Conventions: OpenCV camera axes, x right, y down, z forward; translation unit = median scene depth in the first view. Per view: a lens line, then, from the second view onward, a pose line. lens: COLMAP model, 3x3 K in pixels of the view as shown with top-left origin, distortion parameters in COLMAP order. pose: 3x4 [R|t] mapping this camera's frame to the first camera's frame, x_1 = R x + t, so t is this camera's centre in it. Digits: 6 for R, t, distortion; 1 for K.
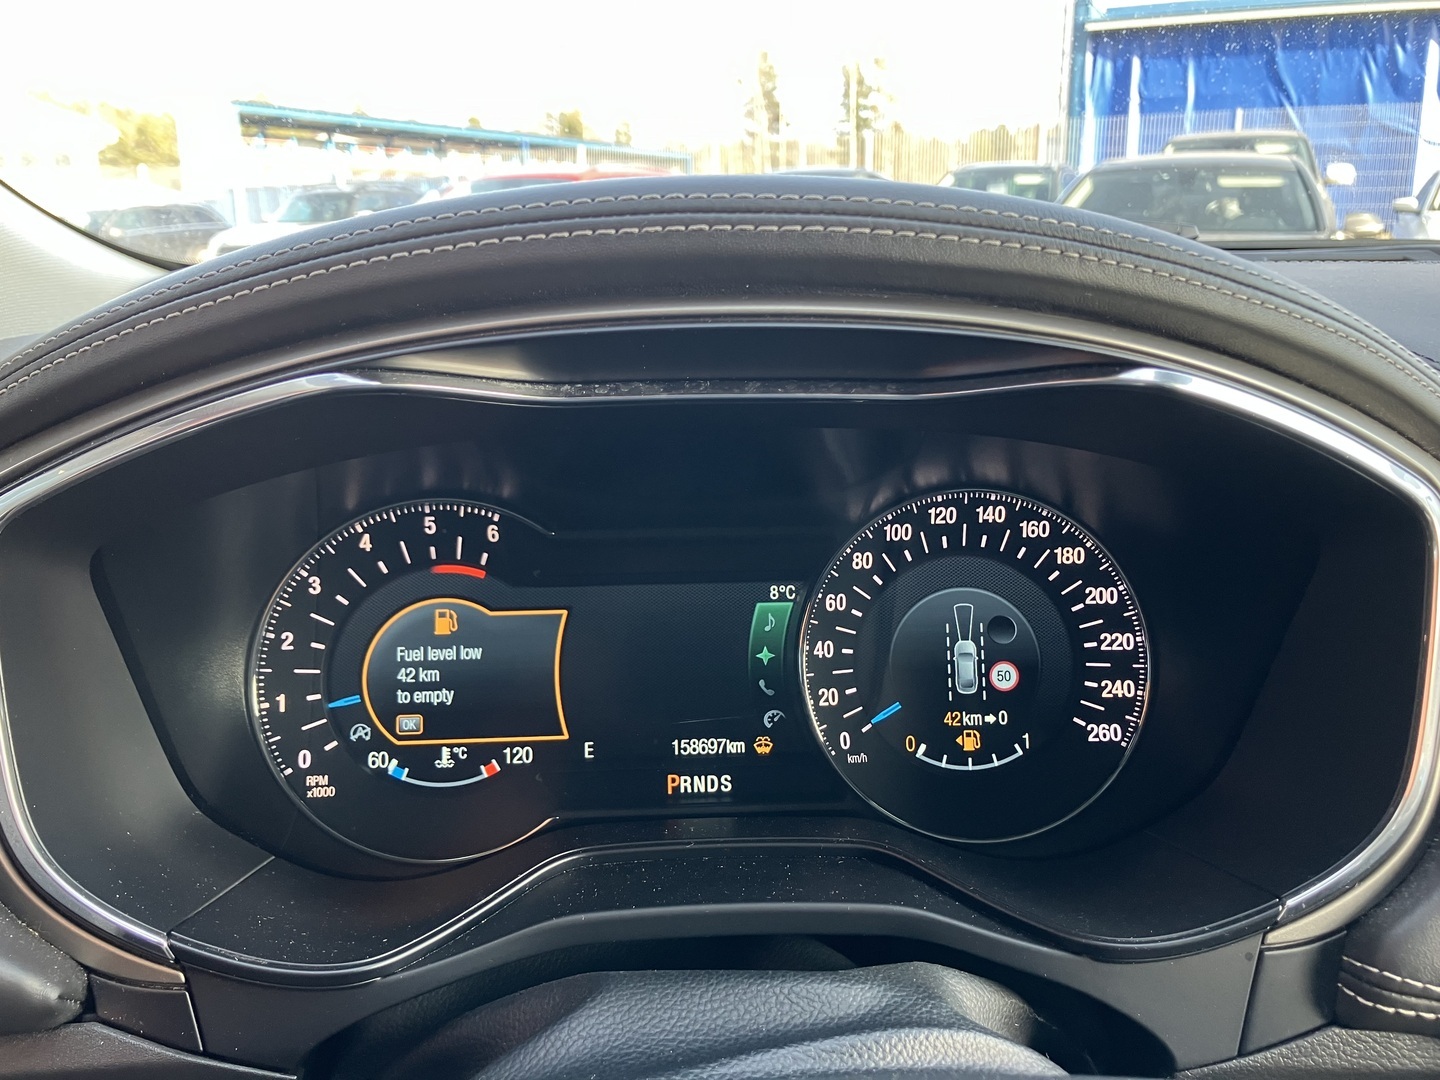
lens RADIAL K [[1163.7, 0, 726.0], [0, 1163.7, 532.3], [0, 0, 1]] dist [0.014192, -0.046699]
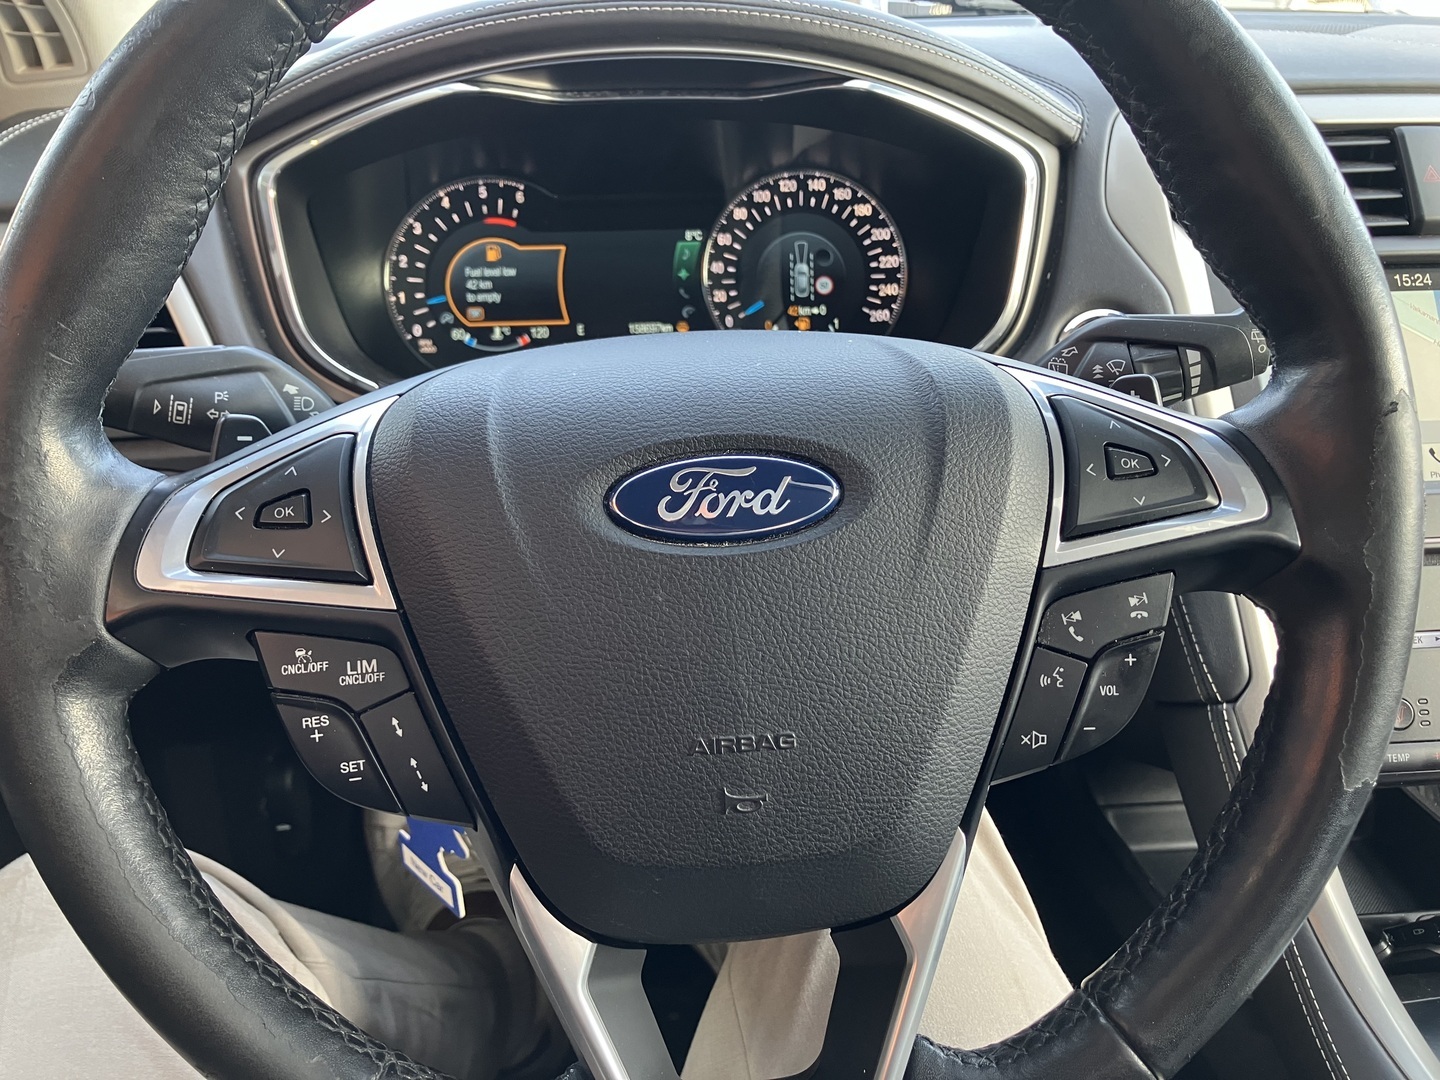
lens RADIAL K [[1163.7, 0, 708.2], [0, 1163.7, 542.2], [0, 0, 1]] dist [0.014192, -0.046699]
pose [[0.999873, -0.008417, 0.013524, 0.044572], [0.005694, 0.981767, 0.190002, 0.171426], [-0.014876, -0.189901, 0.981691, -0.749046]]
